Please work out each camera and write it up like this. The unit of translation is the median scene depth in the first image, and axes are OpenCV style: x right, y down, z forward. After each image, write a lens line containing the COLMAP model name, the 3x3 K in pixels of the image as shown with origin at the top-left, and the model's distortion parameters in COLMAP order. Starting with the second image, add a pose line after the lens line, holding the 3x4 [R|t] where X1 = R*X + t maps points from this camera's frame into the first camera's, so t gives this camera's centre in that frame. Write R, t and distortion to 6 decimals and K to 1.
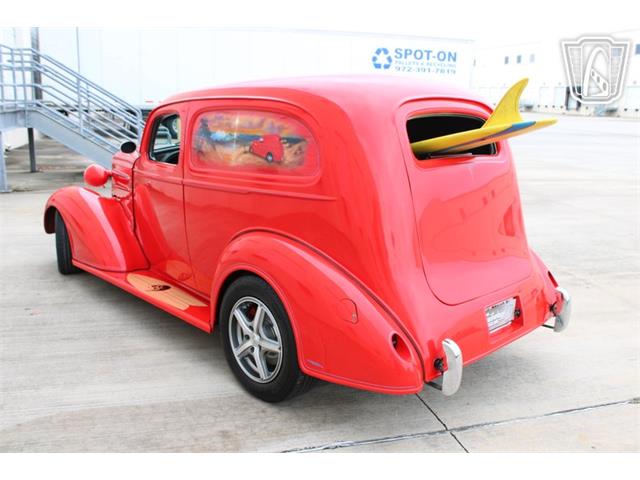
lens RADIAL K [[597.0, 0, 315.0], [0, 597.0, 238.8], [0, 0, 1]] dist [-0.080731, 0.000000]
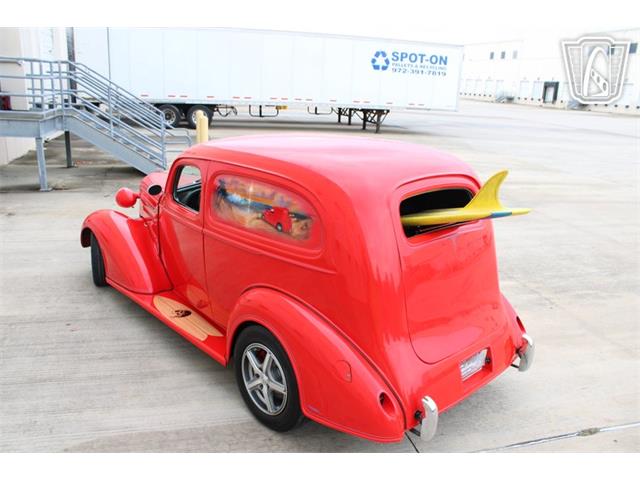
lens RADIAL K [[531.7, 0, 313.5], [0, 531.7, 240.7], [0, 0, 1]] dist [-0.143554, 0.106056]
pose [[0.999679, 0.025130, -0.003308, -0.005742], [-0.024881, 0.997819, 0.061134, -0.160015], [0.004837, -0.061032, 0.998124, -0.018537]]
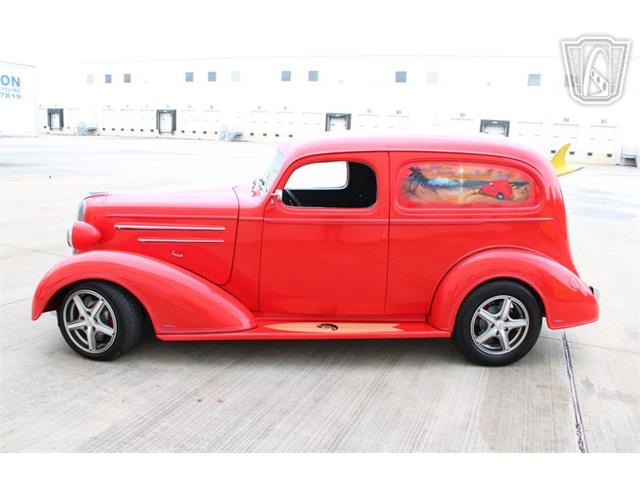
lens RADIAL K [[531.7, 0, 317.0], [0, 531.7, 245.8], [0, 0, 1]] dist [-0.143554, 0.106056]
pose [[0.609381, -0.154842, 0.777611, -1.220798], [0.148950, 0.985641, 0.079539, -0.168704], [-0.778761, 0.067356, 0.623694, 0.522368]]
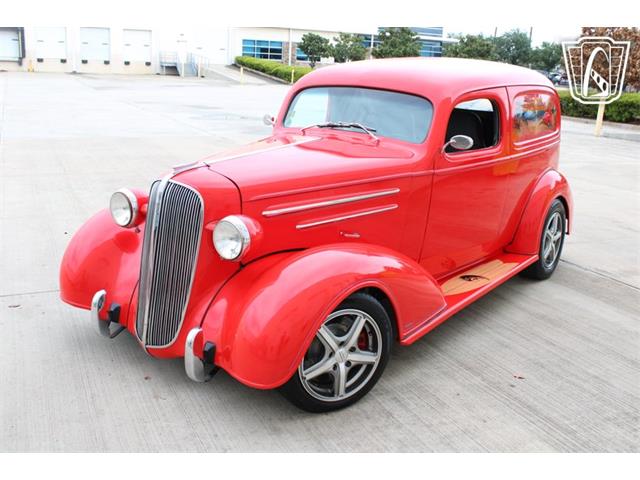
lens RADIAL K [[648.2, 0, 324.9], [0, 648.2, 242.1], [0, 0, 1]] dist [-0.069799, 0.000000]
pose [[-0.173934, -0.283447, 0.943082, -1.502353], [0.176851, 0.933119, 0.313070, -0.434672], [-0.968747, 0.221239, -0.112173, 1.668885]]
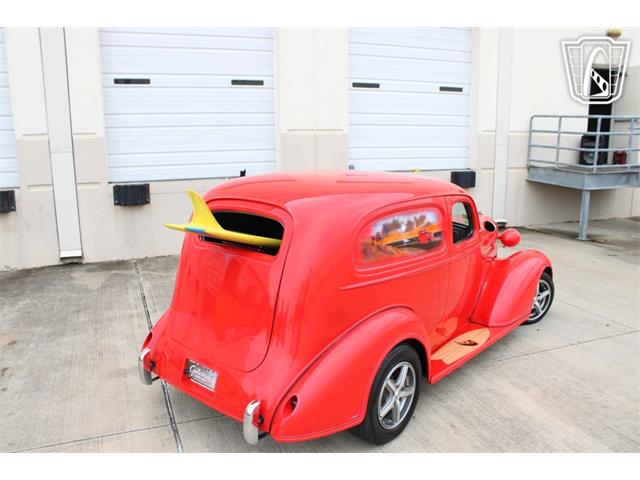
lens RADIAL K [[531.7, 0, 314.5], [0, 531.7, 245.1], [0, 0, 1]] dist [-0.143554, 0.106056]
pose [[0.095451, 0.186219, -0.977861, 1.258423], [-0.220985, 0.961798, 0.161589, -0.335407], [0.970595, 0.200669, 0.132956, 0.948889]]
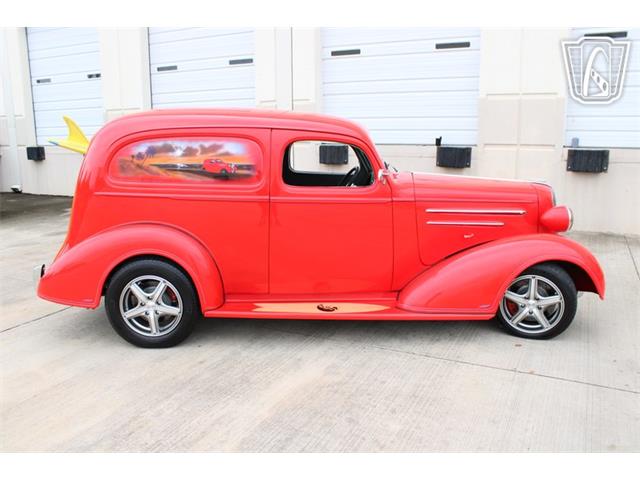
lens RADIAL K [[543.2, 0, 317.7], [0, 543.2, 234.8], [0, 0, 1]] dist [-0.131696, 0.085279]
pose [[-0.674965, 0.127521, -0.726746, 0.883581], [-0.174589, 0.929379, 0.325227, -0.496588], [0.716896, 0.346399, -0.605035, 2.215048]]
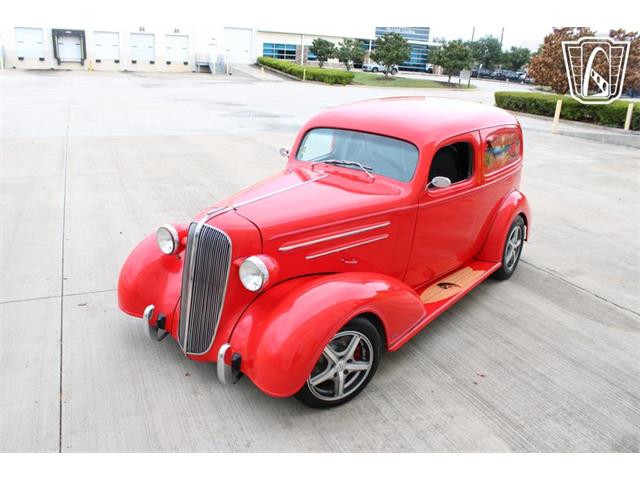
lens RADIAL K [[531.7, 0, 319.9], [0, 531.7, 240.0], [0, 0, 1]] dist [-0.143554, 0.106056]
pose [[-0.153935, -0.342308, 0.926892, -1.479074], [0.172314, 0.914398, 0.366311, -0.550921], [-0.972940, 0.216104, -0.081773, 1.643713]]
